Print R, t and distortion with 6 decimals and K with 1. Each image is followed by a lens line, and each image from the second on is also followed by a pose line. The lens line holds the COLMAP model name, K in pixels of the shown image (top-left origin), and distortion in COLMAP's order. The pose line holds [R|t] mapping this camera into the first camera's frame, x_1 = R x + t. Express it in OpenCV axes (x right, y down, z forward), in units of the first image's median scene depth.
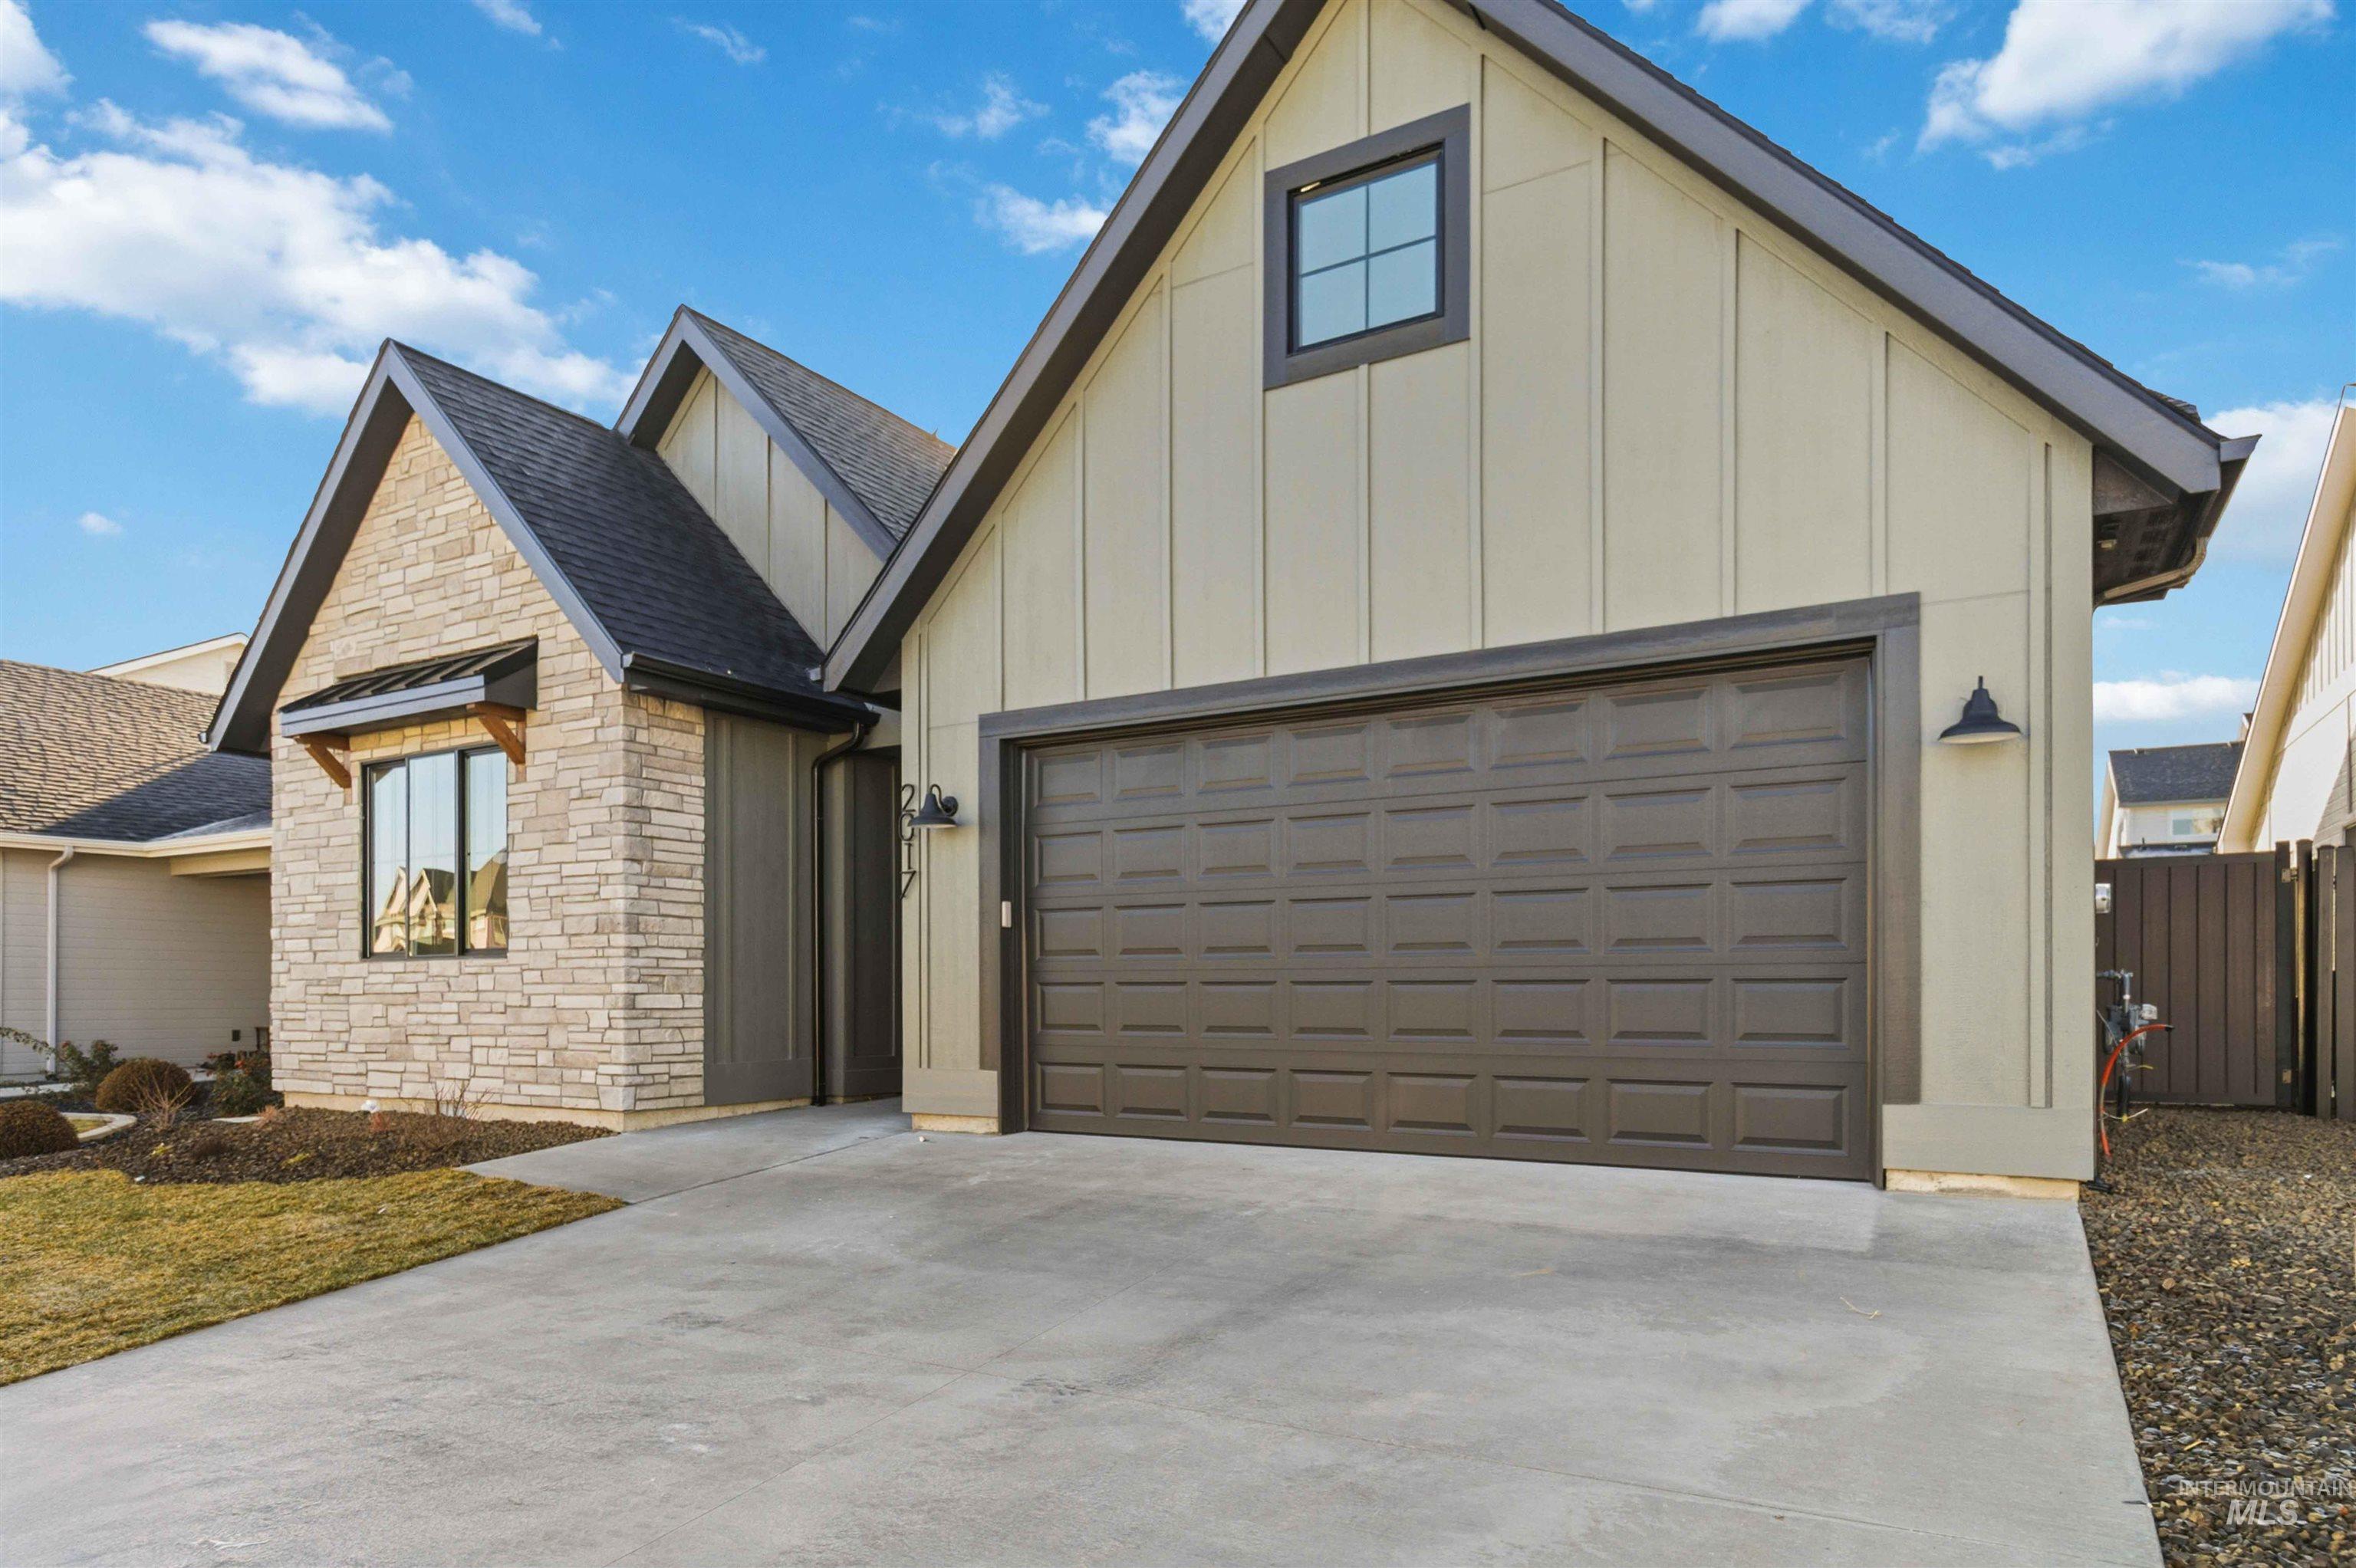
lens RADIAL K [[1394.6, 0, 1180.7], [0, 1394.6, 998.1], [0, 0, 1]] dist [-0.004714, 0.000040]
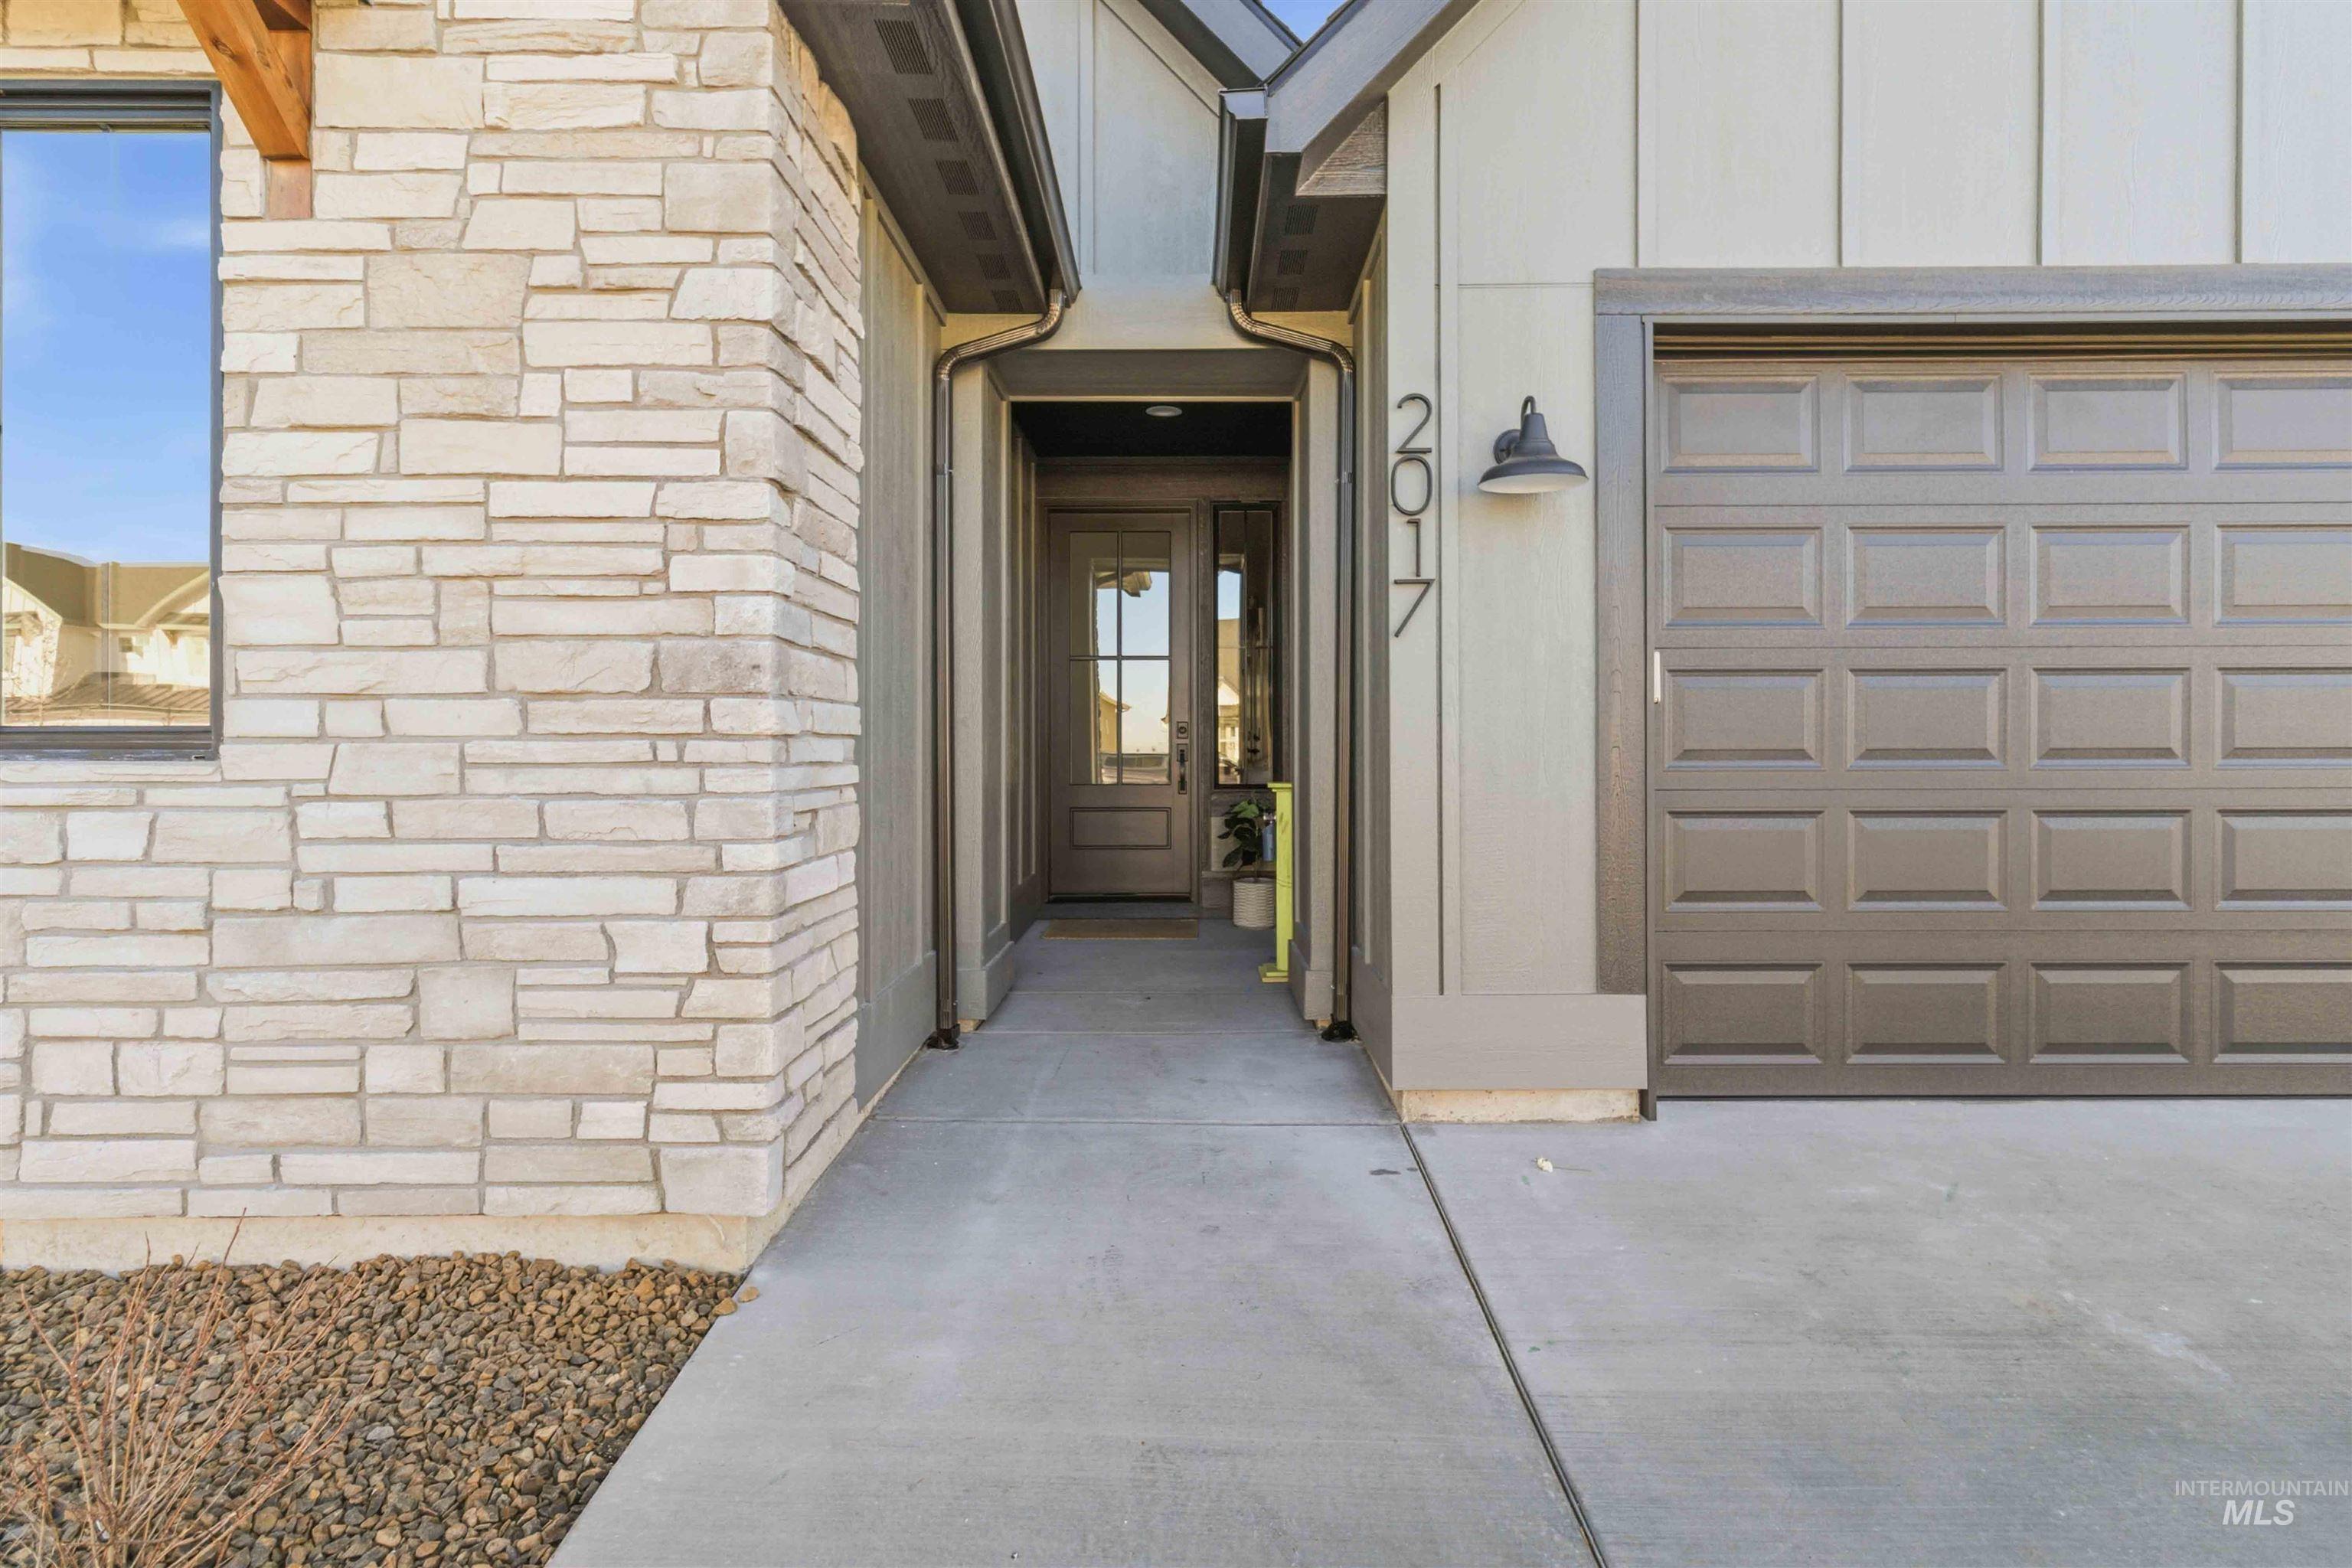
lens RADIAL K [[1122.9, 0, 1185.2], [0, 1122.9, 743.0], [0, 0, 1]] dist [0.001427, -0.000322]
pose [[0.859427, 0.001605, 0.511256, -0.452791], [0.001276, 0.999985, -0.005283, -0.033331], [-0.511257, 0.005192, 0.859412, 0.709101]]
